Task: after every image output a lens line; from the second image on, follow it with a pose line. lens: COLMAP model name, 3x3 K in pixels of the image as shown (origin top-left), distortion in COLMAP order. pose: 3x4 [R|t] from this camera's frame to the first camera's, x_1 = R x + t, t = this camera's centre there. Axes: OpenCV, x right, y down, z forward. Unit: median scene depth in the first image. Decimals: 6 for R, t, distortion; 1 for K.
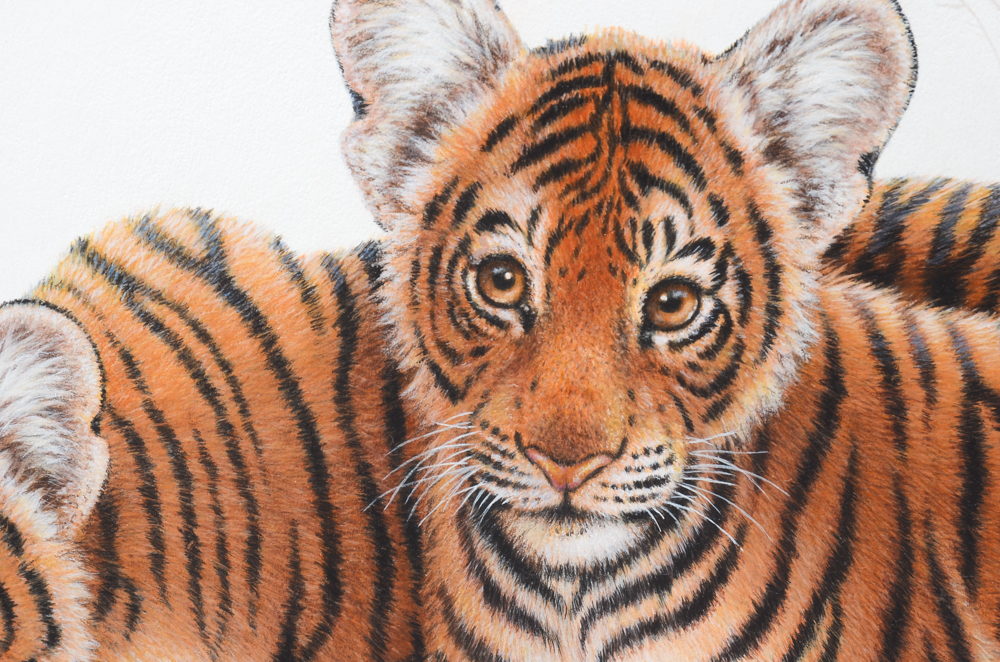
lens RADIAL K [[5703.0, 0, 504.8], [0, 5703.0, 293.9], [0, 0, 1]] dist [2.259501, 0.000000]
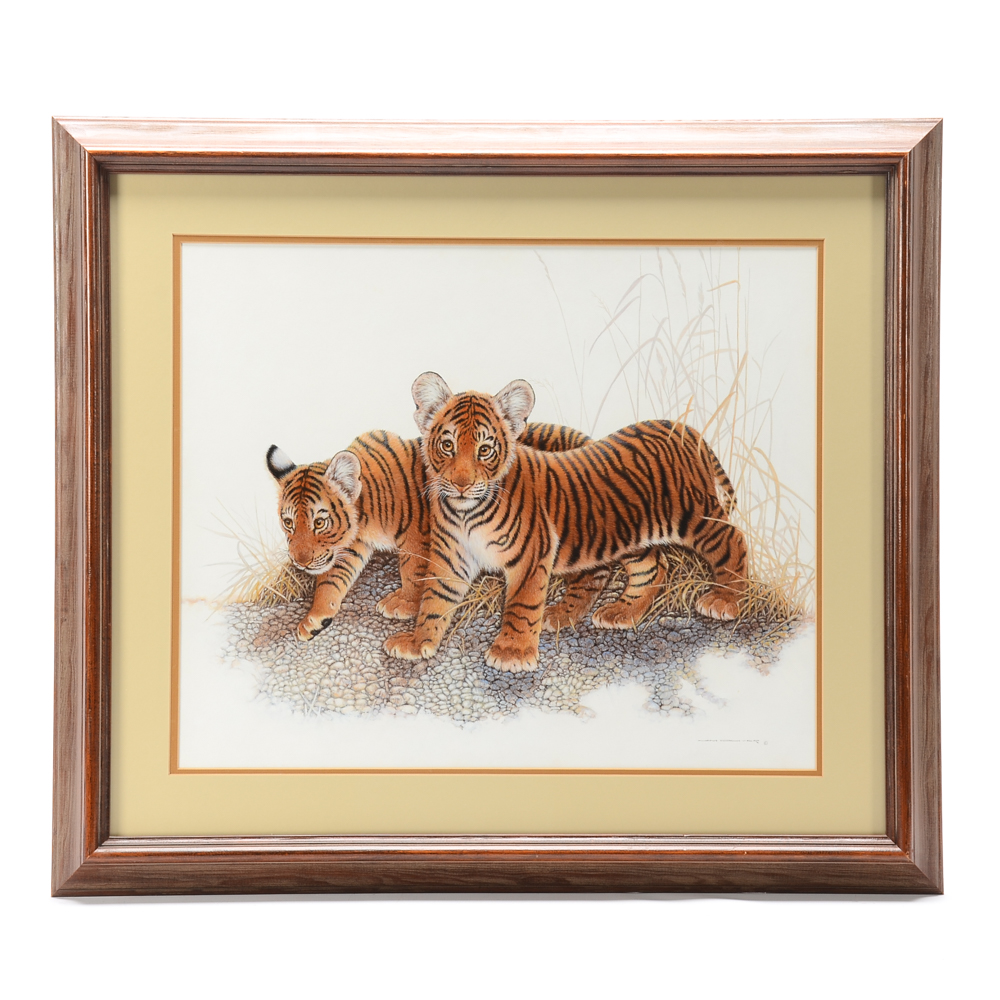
lens RADIAL K [[4250.8, 0, 501.3], [0, 4250.8, 499.8], [0, 0, 1]] dist [0.211735, 0.000000]
pose [[0.999758, 0.000516, 0.021975, -0.032623], [0.000698, 0.998475, -0.055200, 0.230174], [-0.021970, 0.055202, 0.998233, -2.417983]]
